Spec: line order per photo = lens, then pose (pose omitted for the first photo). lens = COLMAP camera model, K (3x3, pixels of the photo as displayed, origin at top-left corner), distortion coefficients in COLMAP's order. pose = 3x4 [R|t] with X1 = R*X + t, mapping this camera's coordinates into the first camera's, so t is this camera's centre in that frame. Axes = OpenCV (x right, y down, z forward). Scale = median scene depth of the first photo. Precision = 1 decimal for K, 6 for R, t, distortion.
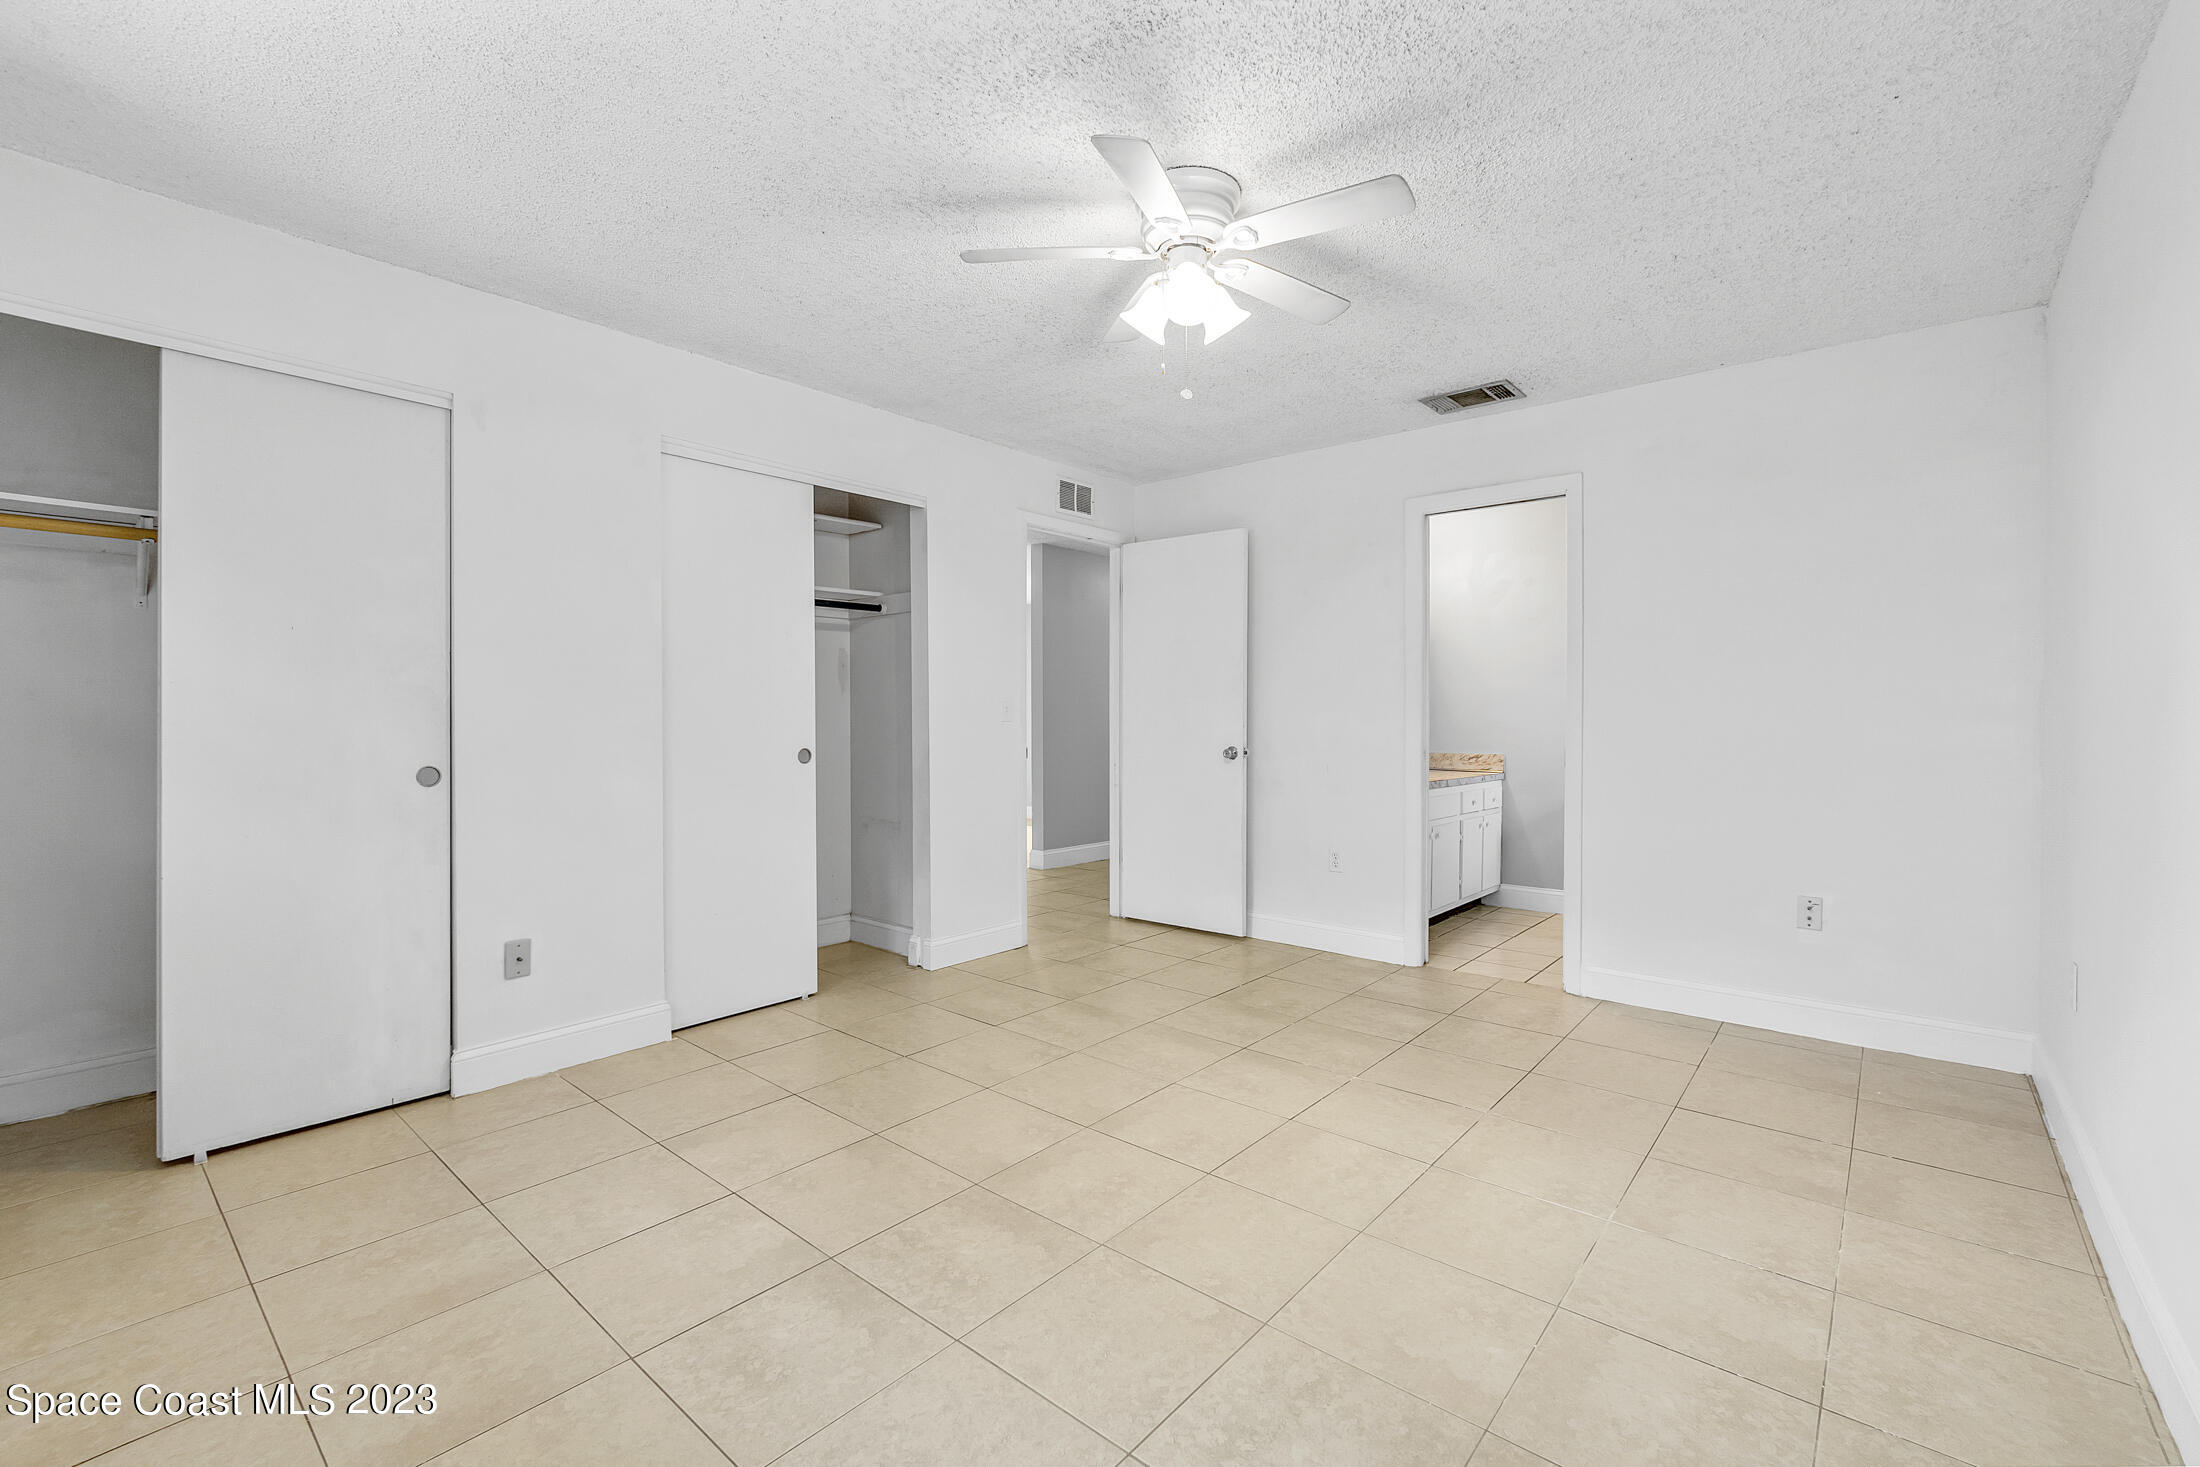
lens RADIAL K [[939.7, 0, 1107.5], [0, 939.7, 720.2], [0, 0, 1]] dist [-0.004871, -0.000371]
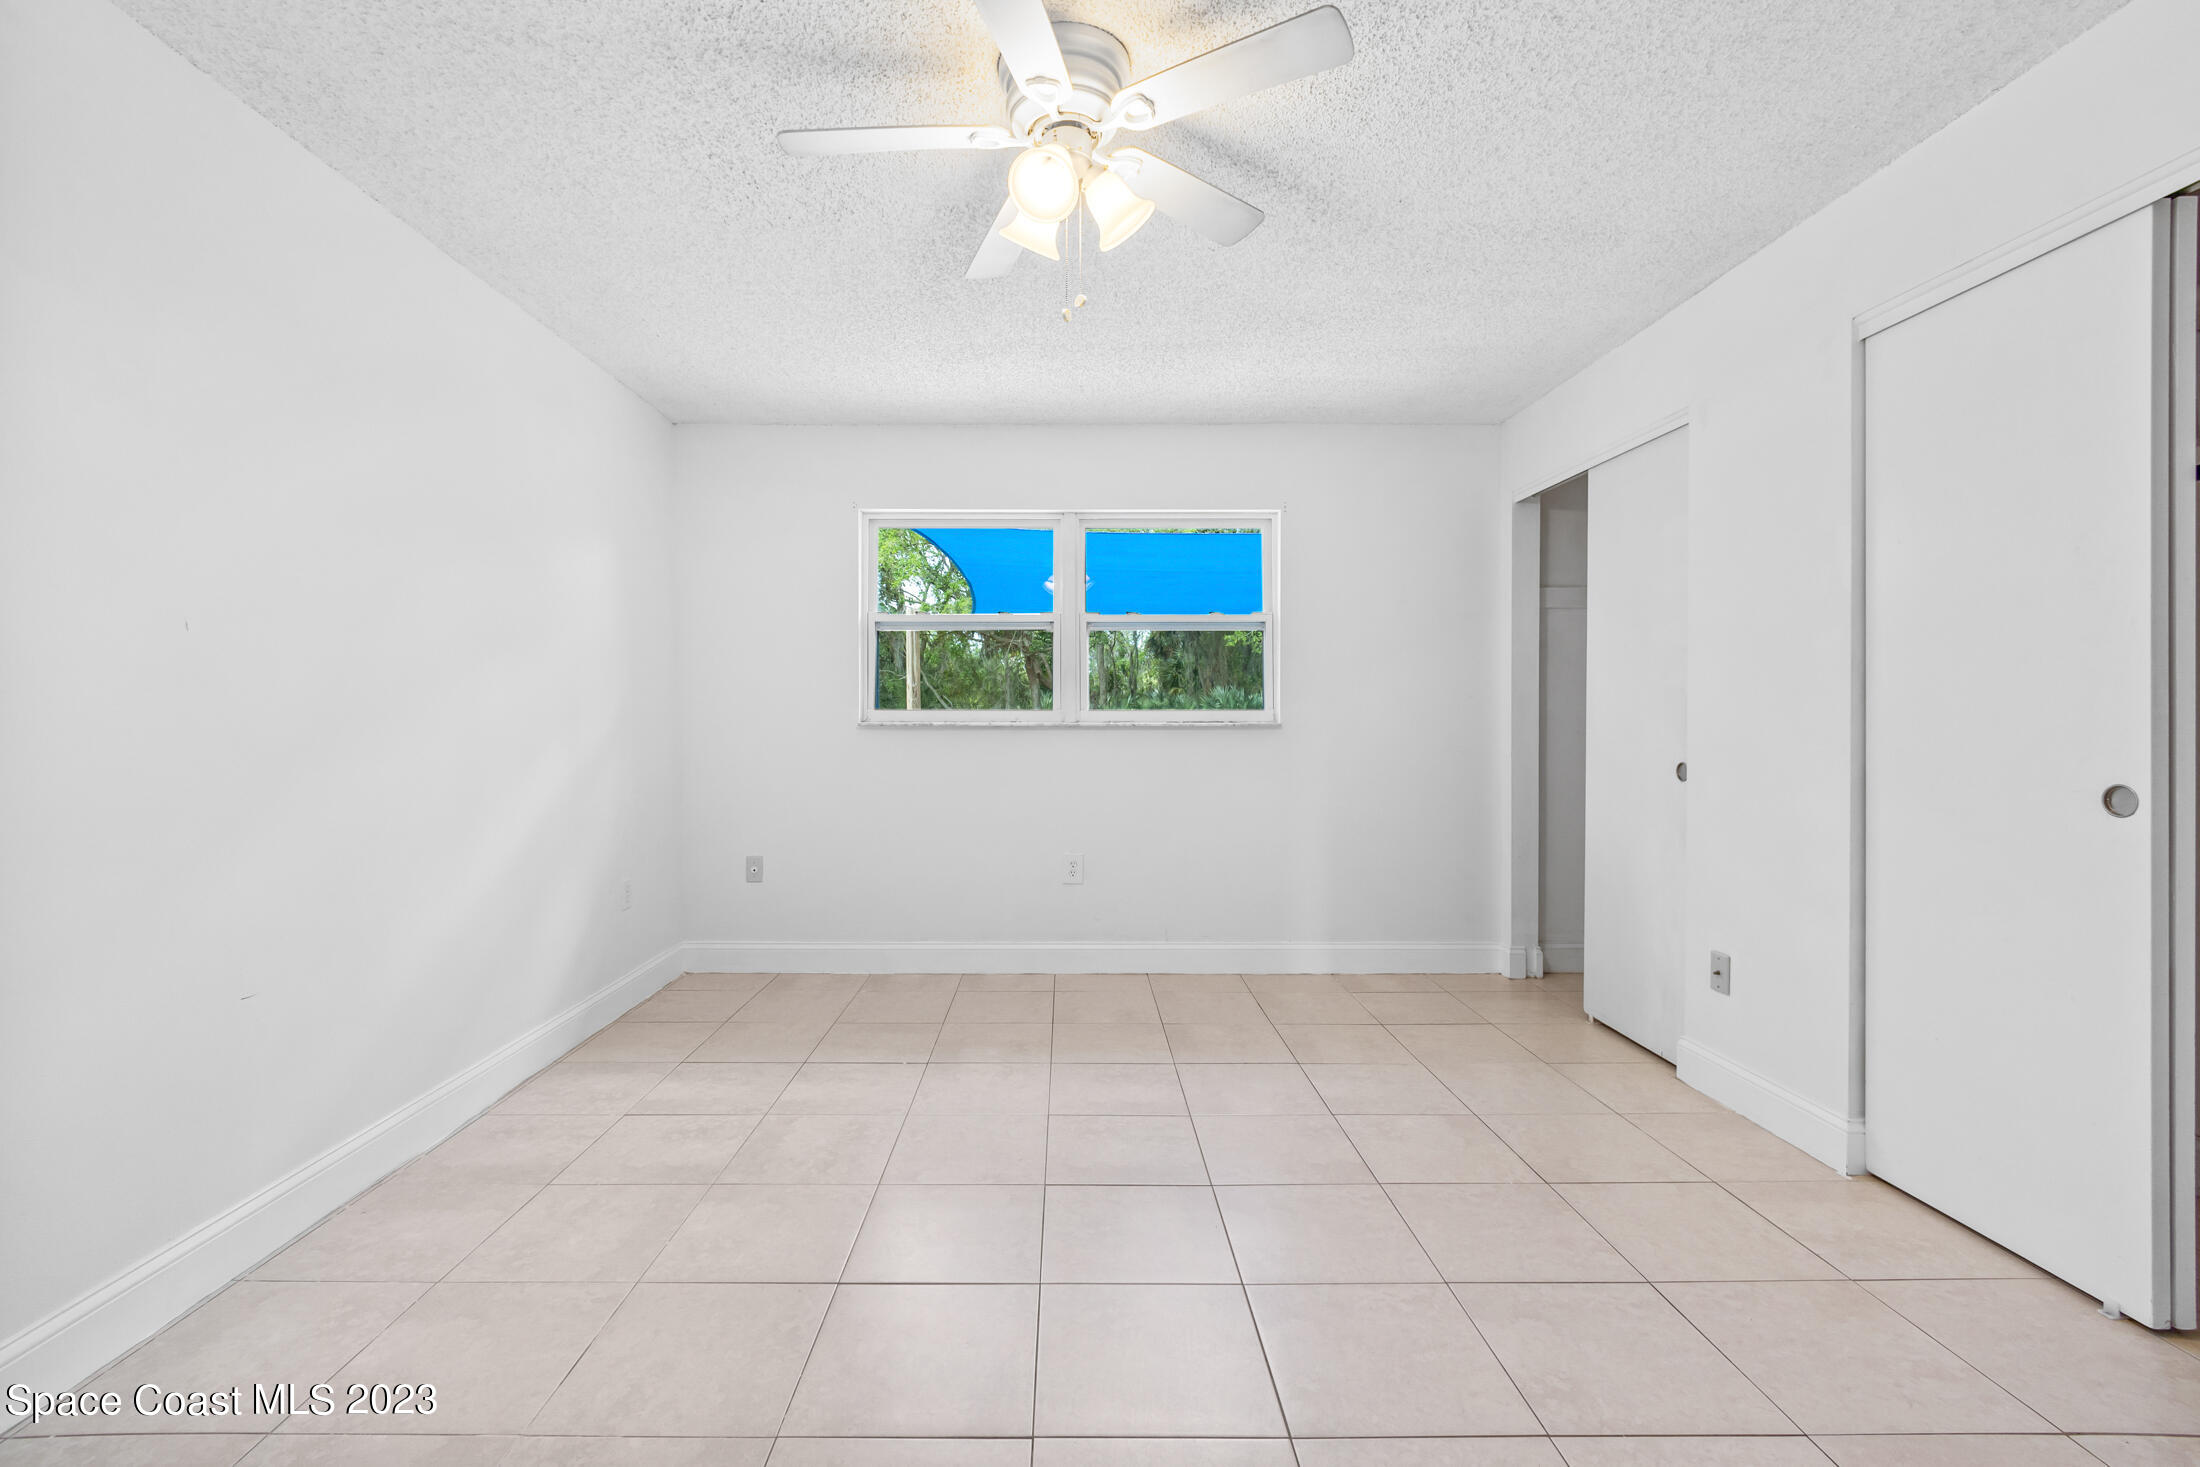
lens RADIAL K [[954.6, 0, 1074.2], [0, 954.6, 717.1], [0, 0, 1]] dist [-0.002686, -0.000411]
pose [[-0.762001, 0.003716, -0.647565, 0.583220], [-0.000299, 0.999981, 0.006090, -0.010266], [0.647576, 0.004835, -0.761986, 1.557249]]
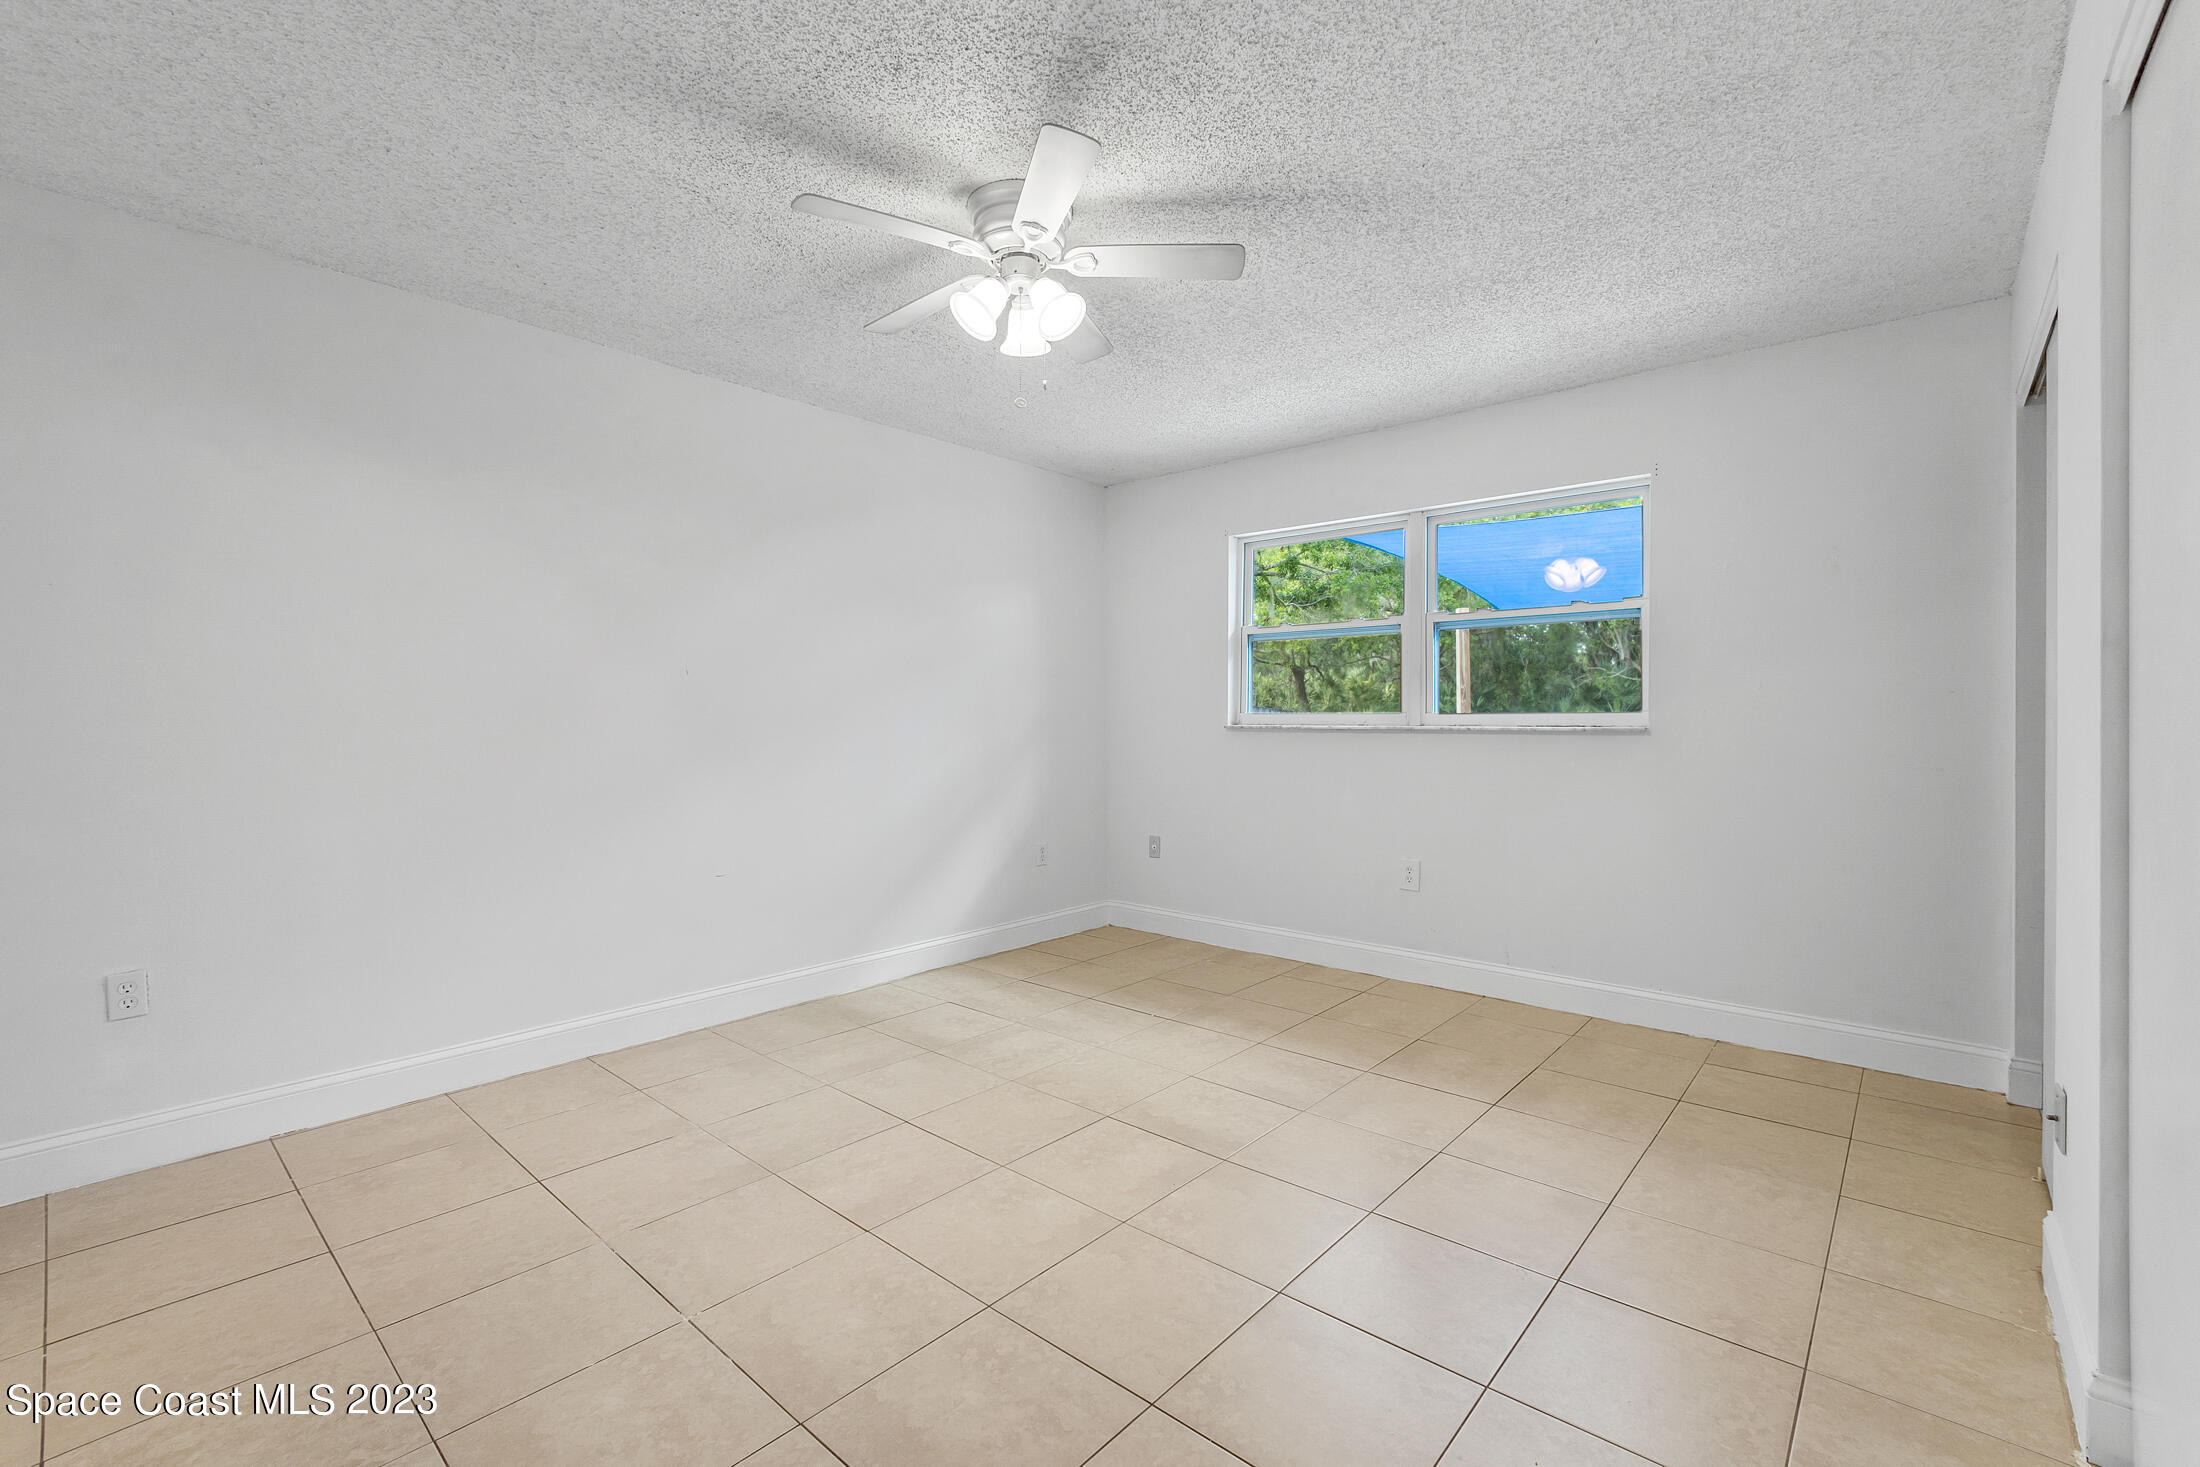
lens RADIAL K [[939.7, 0, 1107.5], [0, 939.7, 720.2], [0, 0, 1]] dist [-0.004871, -0.000371]
pose [[-0.999915, 0.002614, 0.012806, -0.020386], [0.002664, 0.999989, 0.003908, -0.008093], [-0.012796, 0.003942, -0.999910, 1.913976]]
